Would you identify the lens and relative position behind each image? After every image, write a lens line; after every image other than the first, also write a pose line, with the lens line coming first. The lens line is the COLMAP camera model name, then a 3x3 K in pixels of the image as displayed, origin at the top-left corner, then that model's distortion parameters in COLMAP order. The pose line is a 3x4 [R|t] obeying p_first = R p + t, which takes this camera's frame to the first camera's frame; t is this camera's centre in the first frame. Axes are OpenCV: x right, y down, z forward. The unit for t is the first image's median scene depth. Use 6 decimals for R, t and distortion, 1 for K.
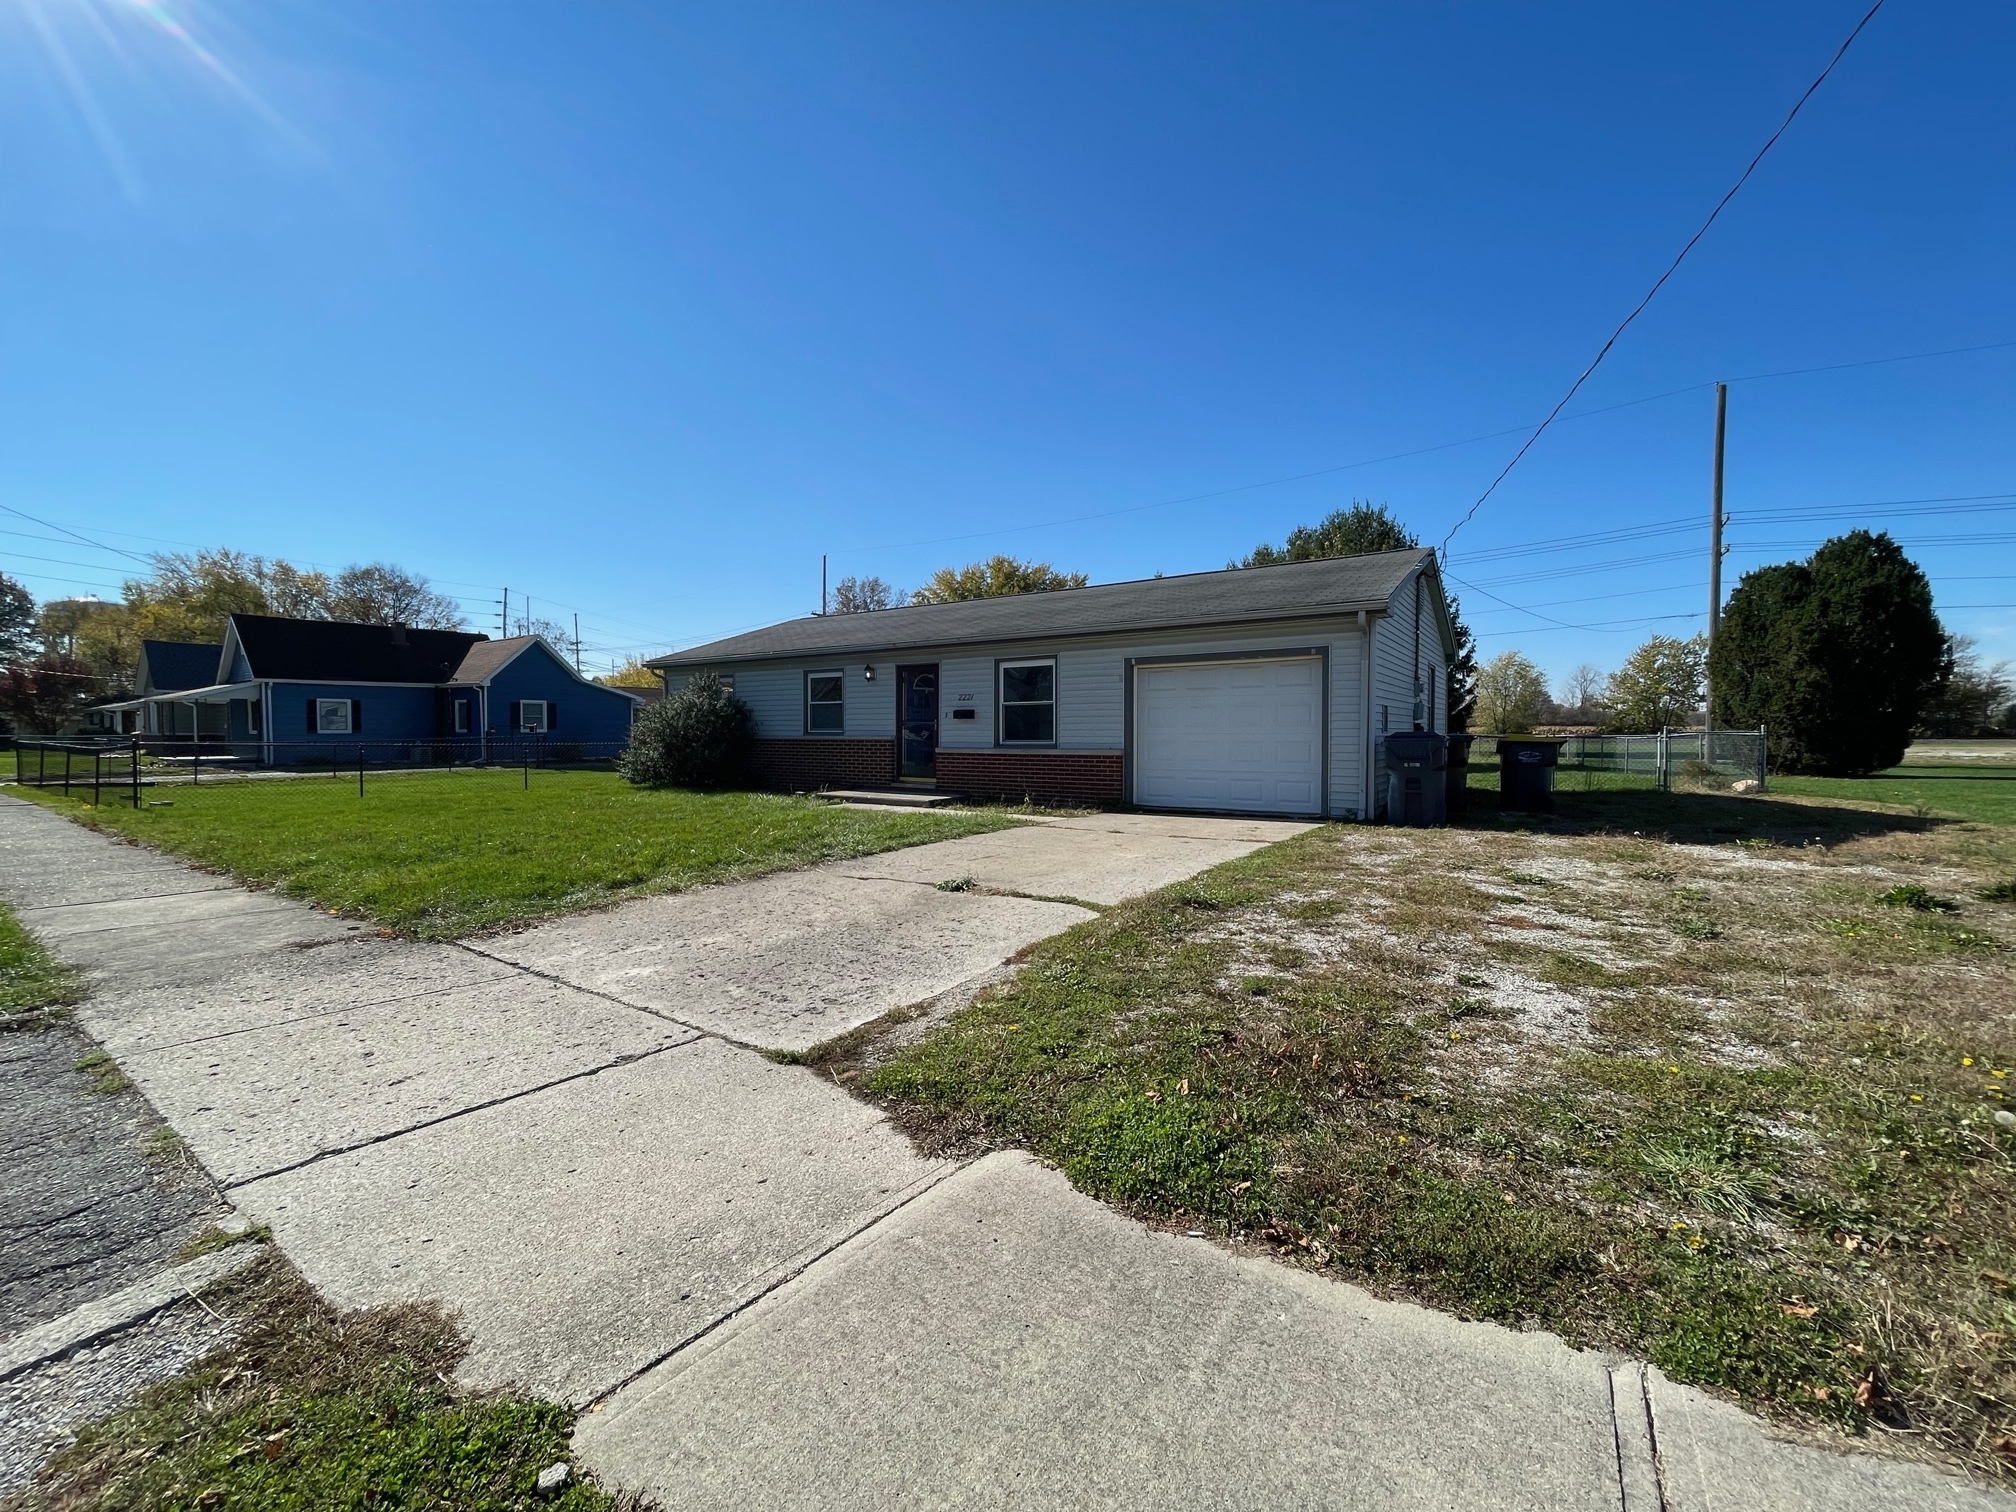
lens RADIAL K [[818.6, 0, 1008.0], [0, 818.6, 756.0], [0, 0, 1]] dist [-0.000454, 0.000053]
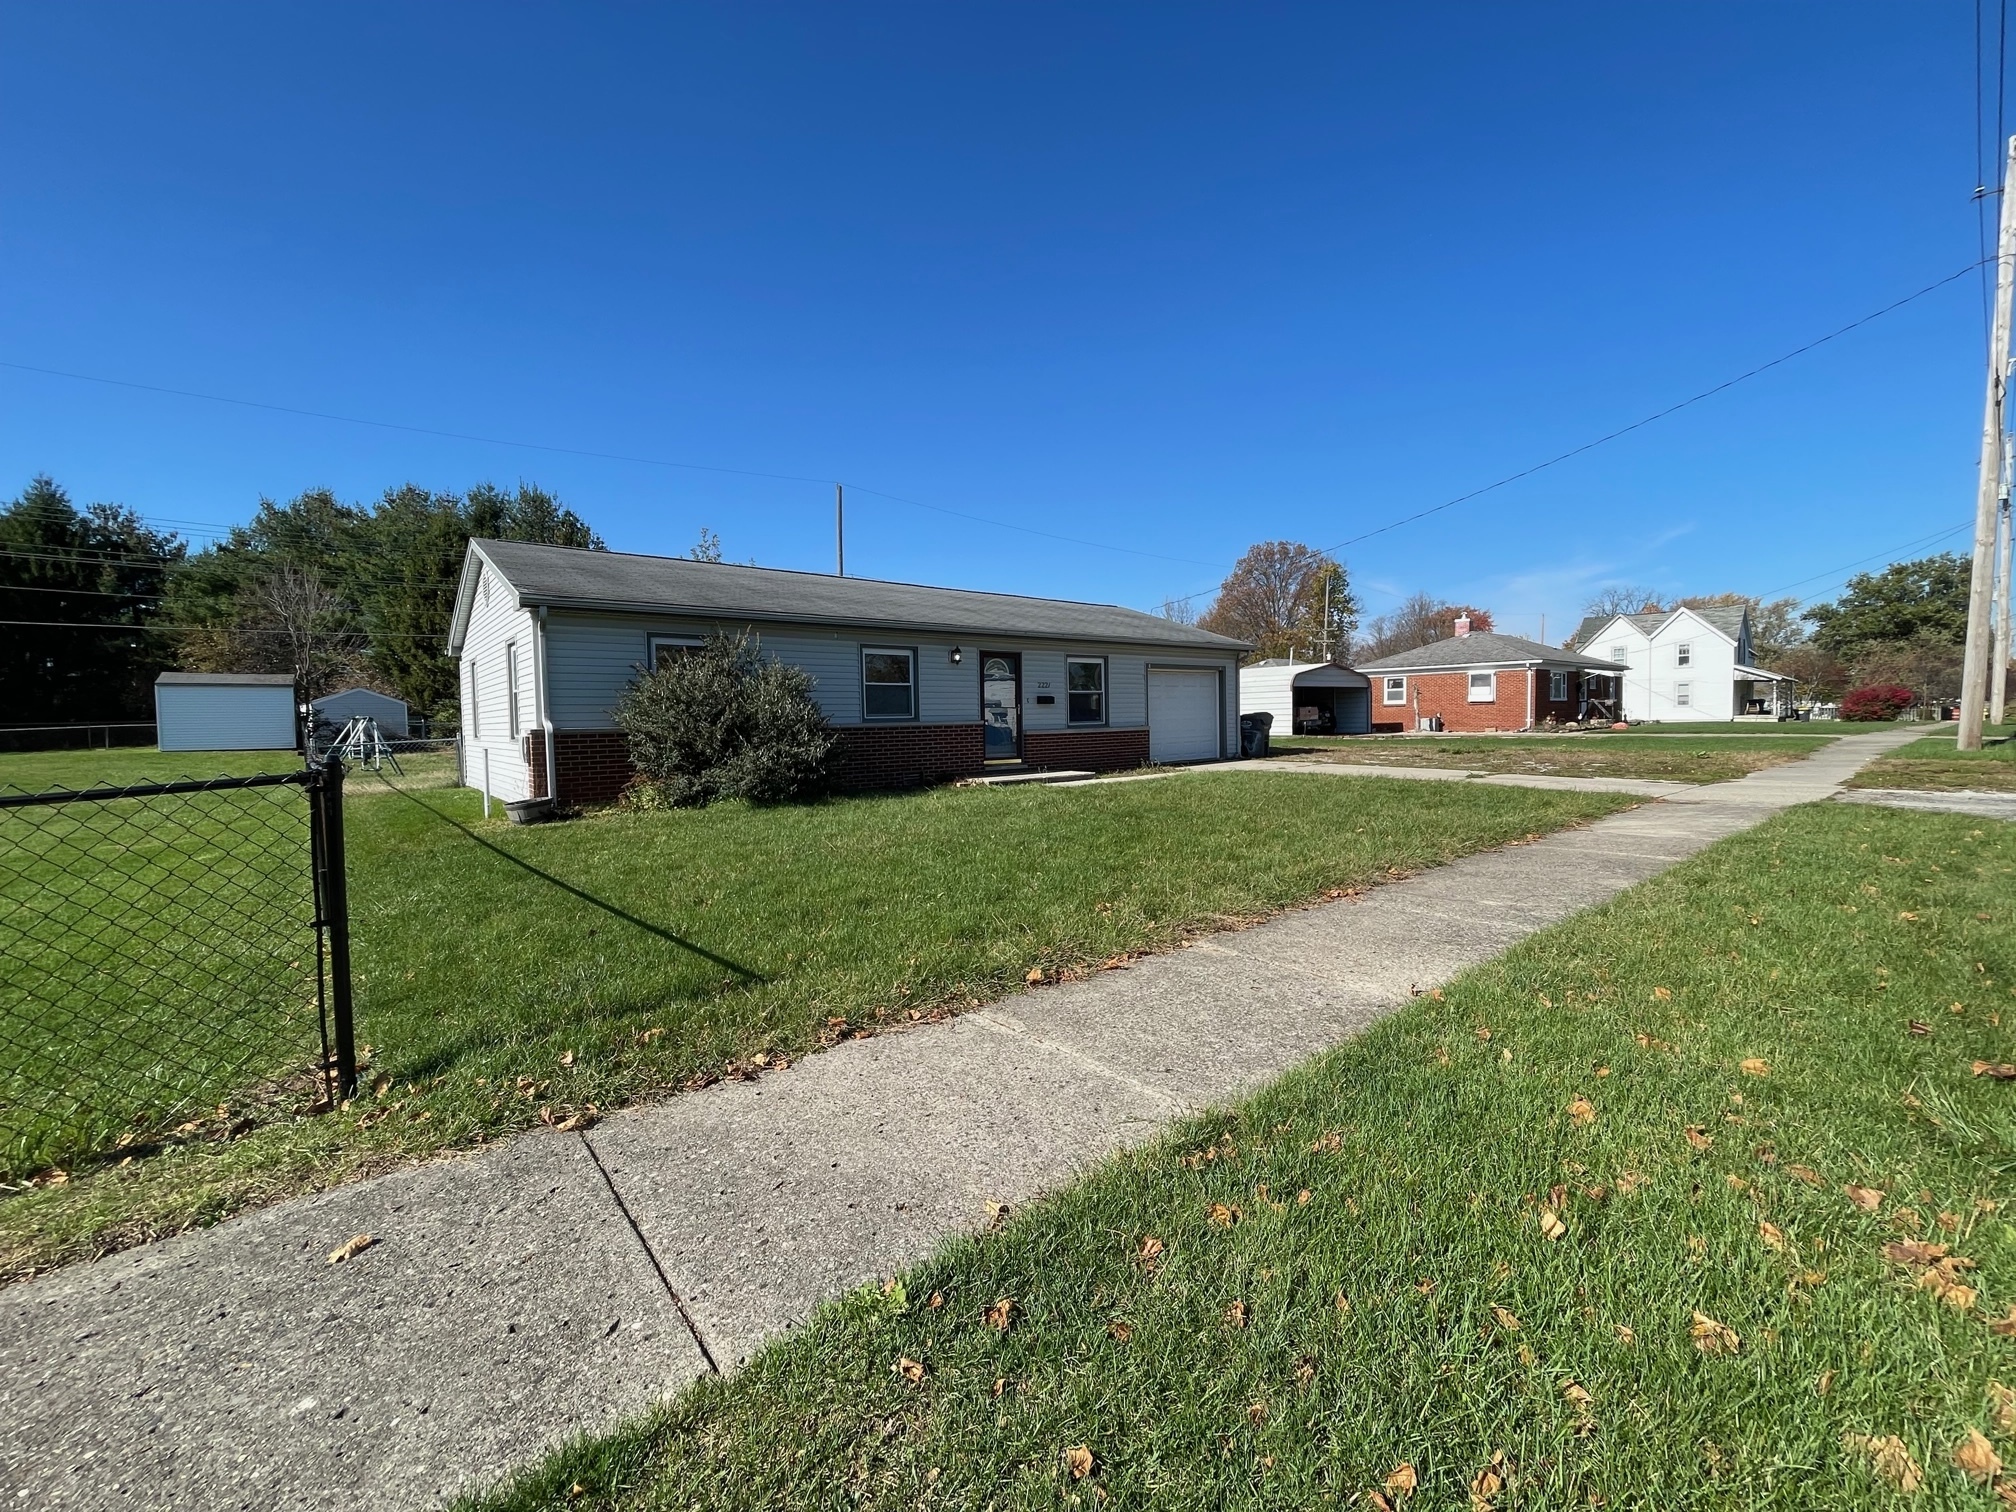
lens RADIAL K [[818.6, 0, 1008.0], [0, 818.6, 756.0], [0, 0, 1]] dist [-0.000454, 0.000053]
pose [[0.271847, -0.049739, 0.961054, -1.079752], [0.047899, 0.998125, 0.038109, -0.017616], [-0.961148, 0.035674, 0.273720, 0.686510]]
